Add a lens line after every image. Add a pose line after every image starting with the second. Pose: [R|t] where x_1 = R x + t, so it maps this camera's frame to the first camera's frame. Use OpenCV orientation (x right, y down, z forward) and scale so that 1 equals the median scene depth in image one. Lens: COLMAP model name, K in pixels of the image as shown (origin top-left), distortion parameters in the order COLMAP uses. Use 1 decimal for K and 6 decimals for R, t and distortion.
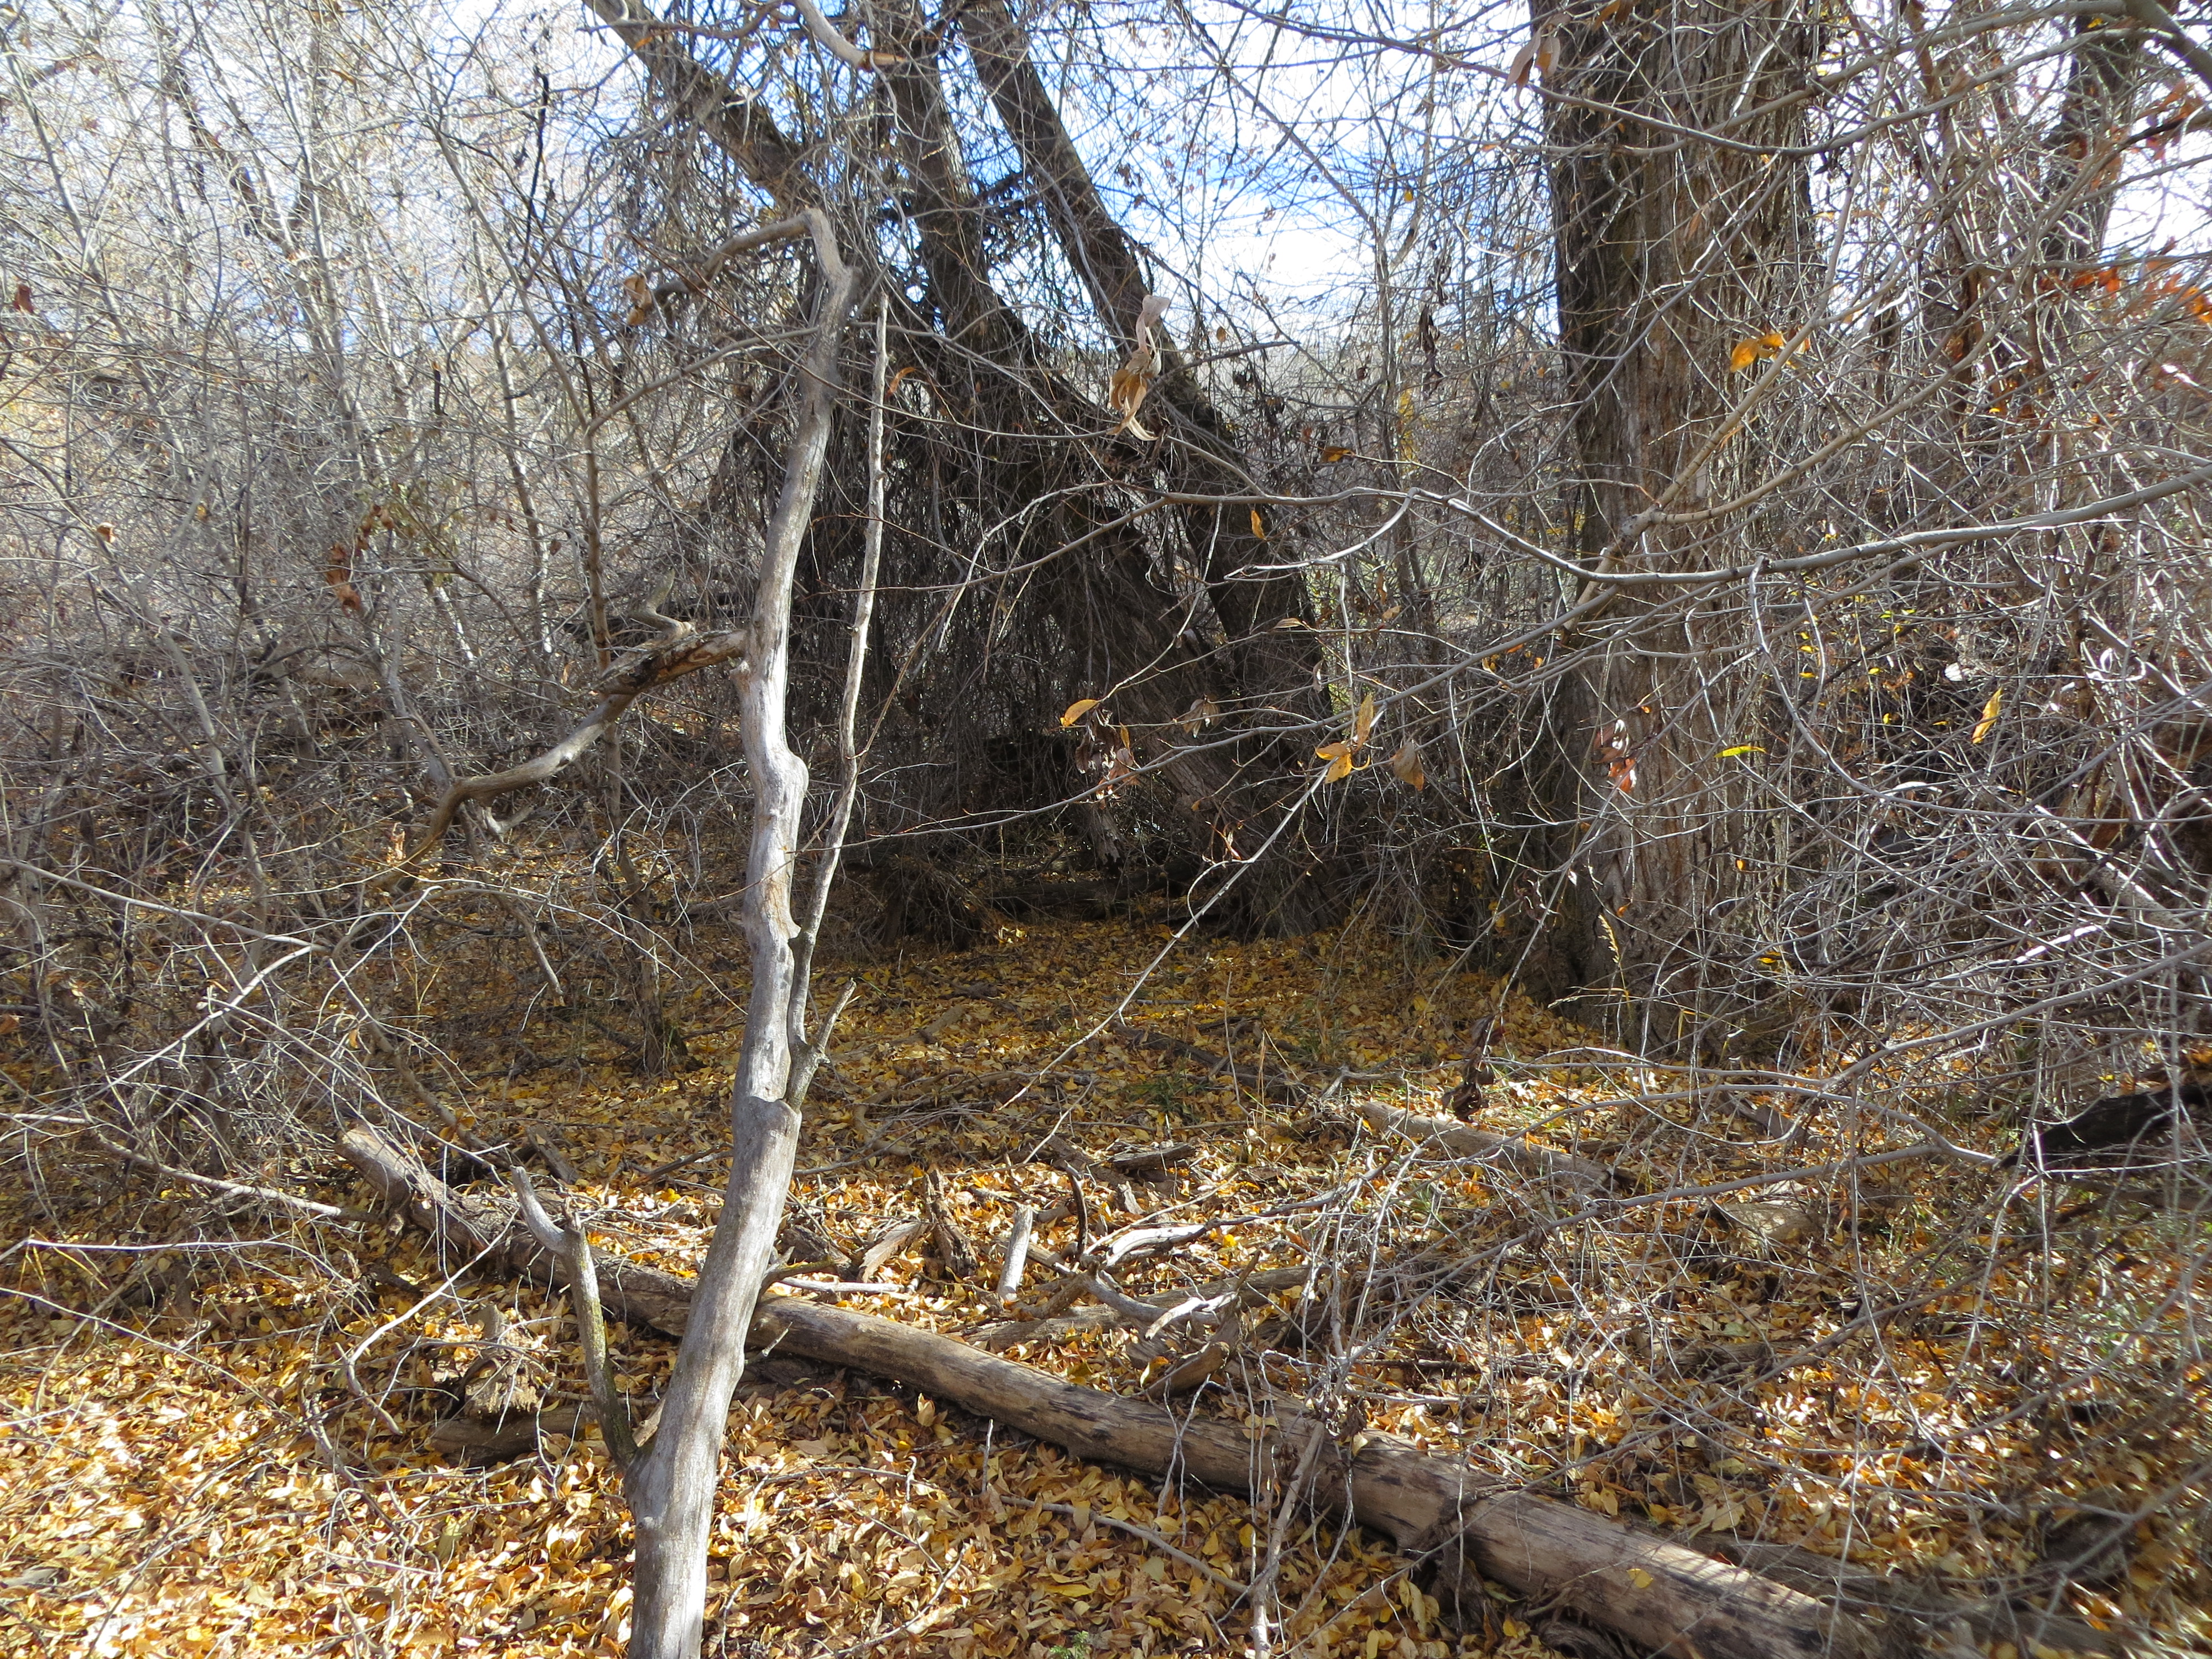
lens RADIAL K [[1665.8, 0, 1106.0], [0, 1665.8, 829.5], [0, 0, 1]] dist [0.000399, -0.000321]
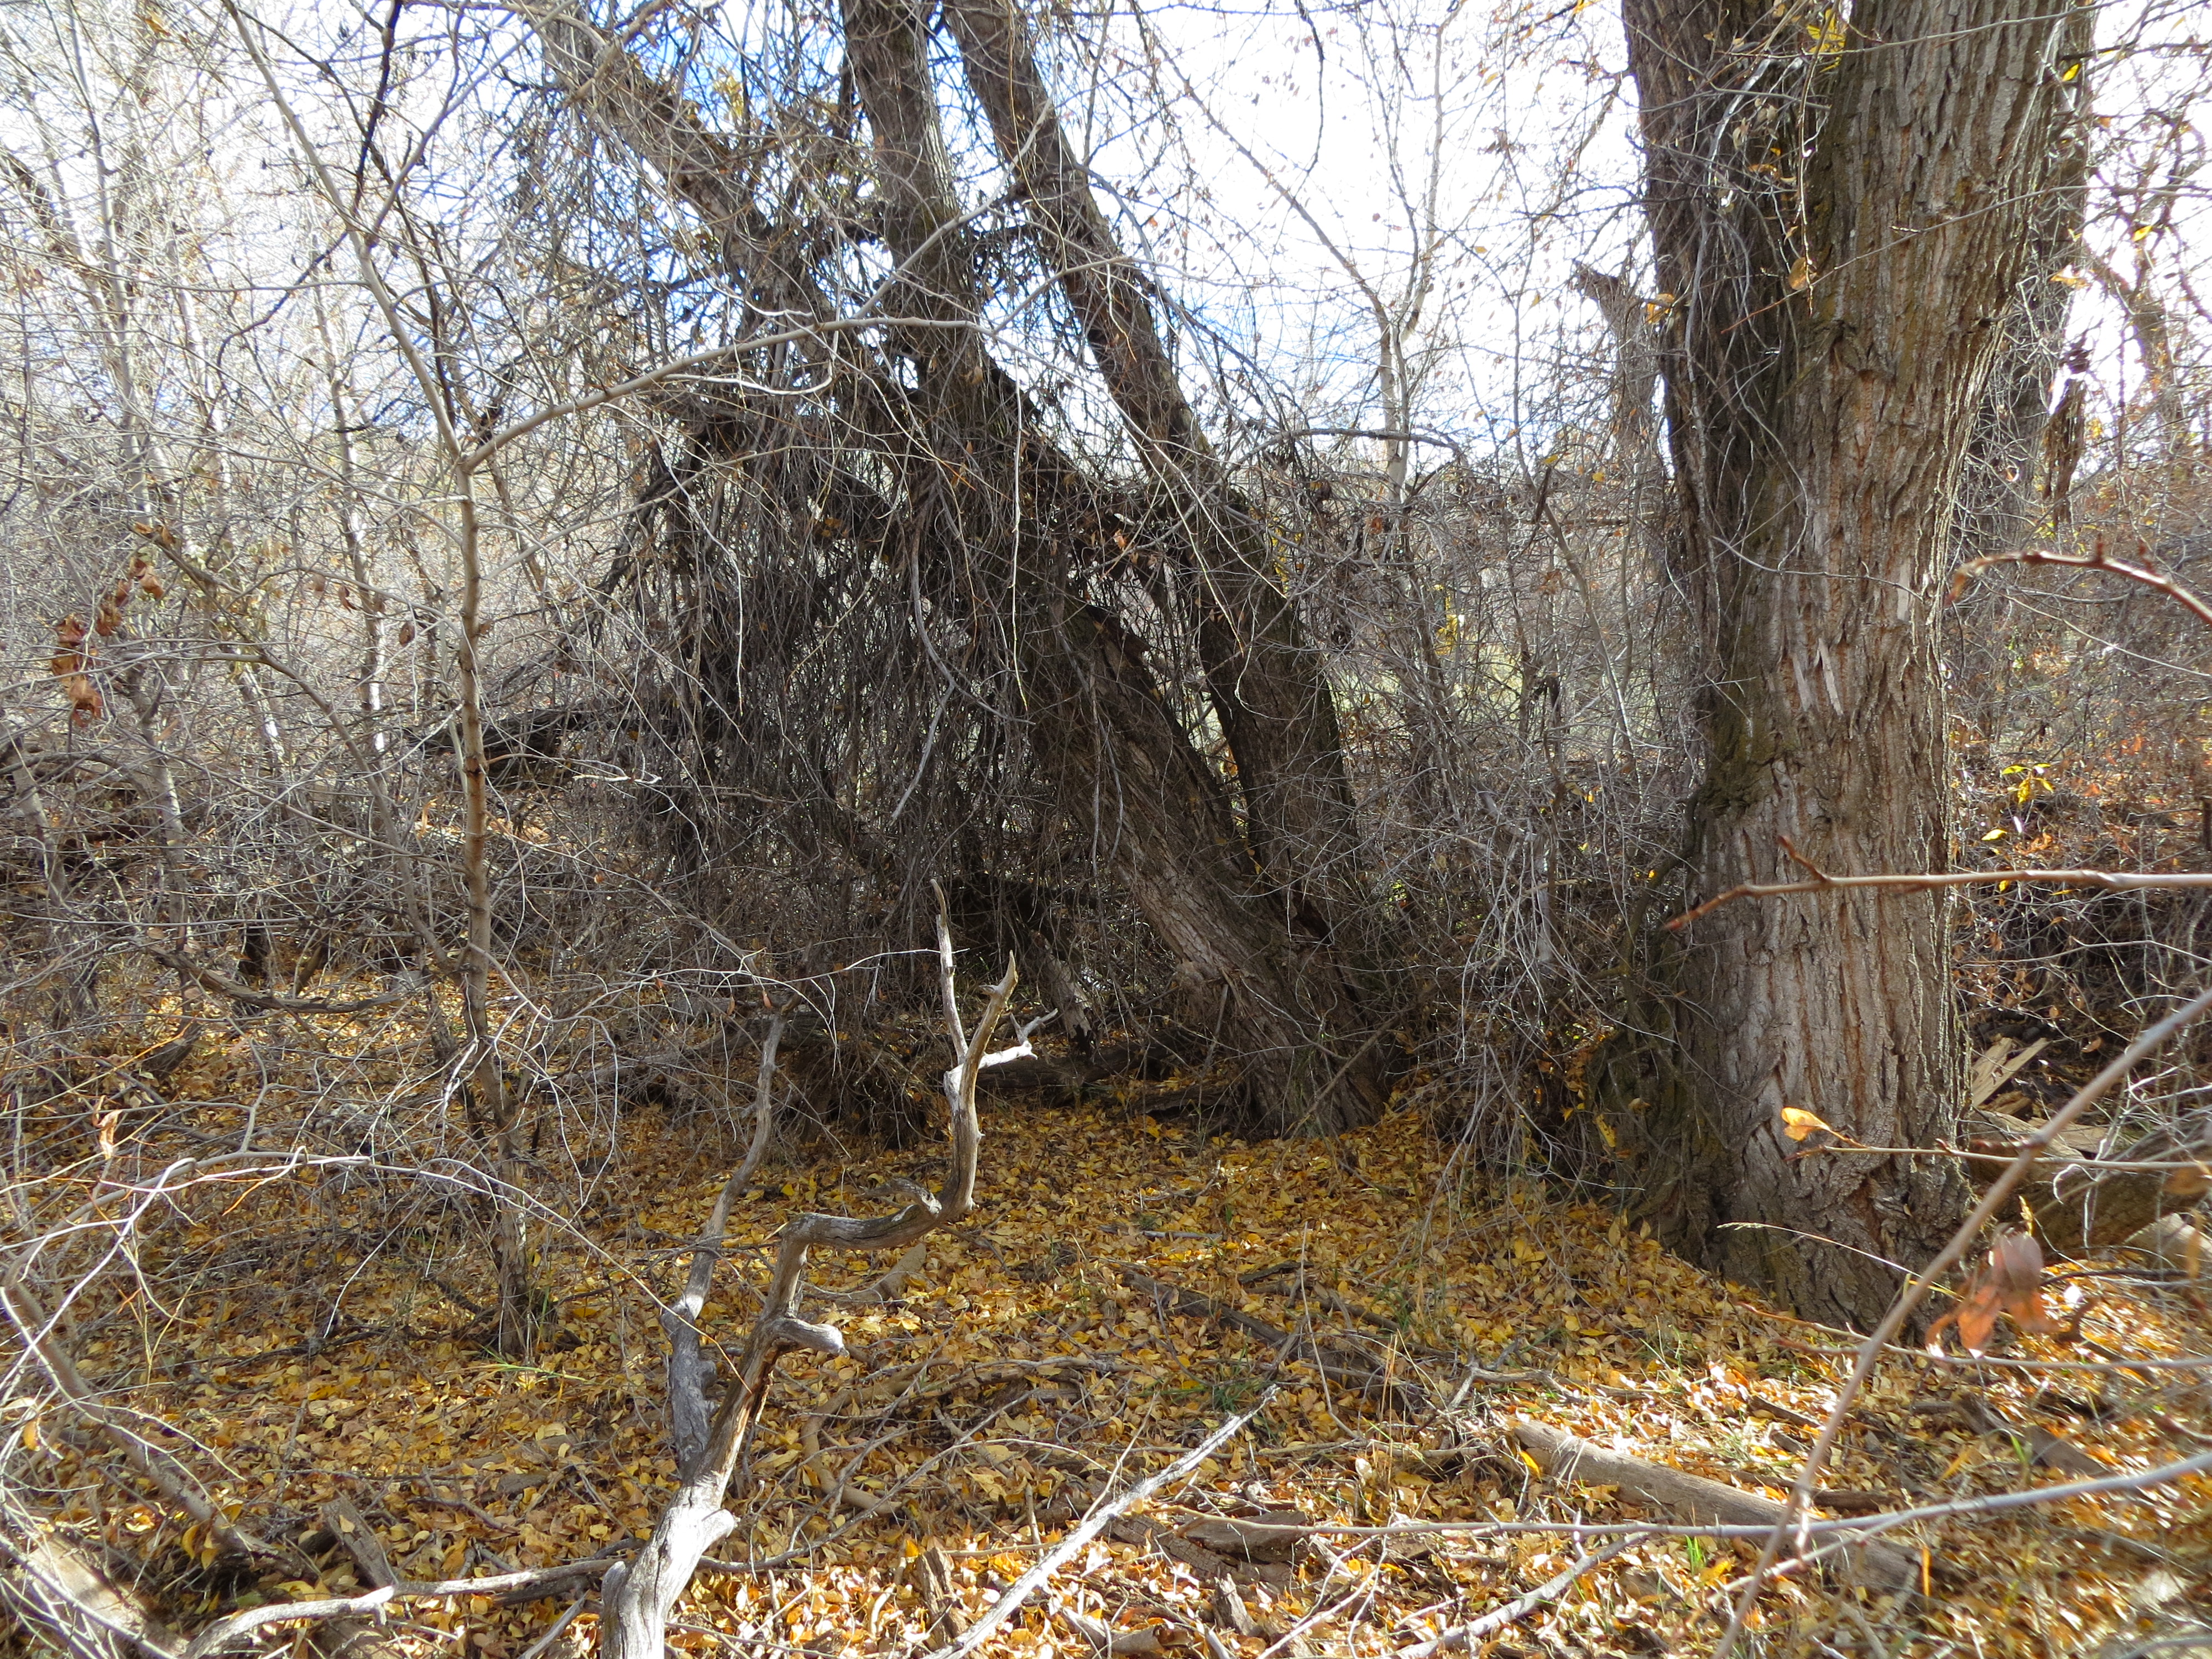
lens RADIAL K [[1665.8, 0, 1106.0], [0, 1665.8, 829.5], [0, 0, 1]] dist [0.000399, -0.000321]
pose [[0.995349, 0.023924, 0.093318, -0.084702], [-0.018067, 0.997843, -0.063112, -0.040013], [-0.094627, 0.061132, 0.993634, 0.234781]]
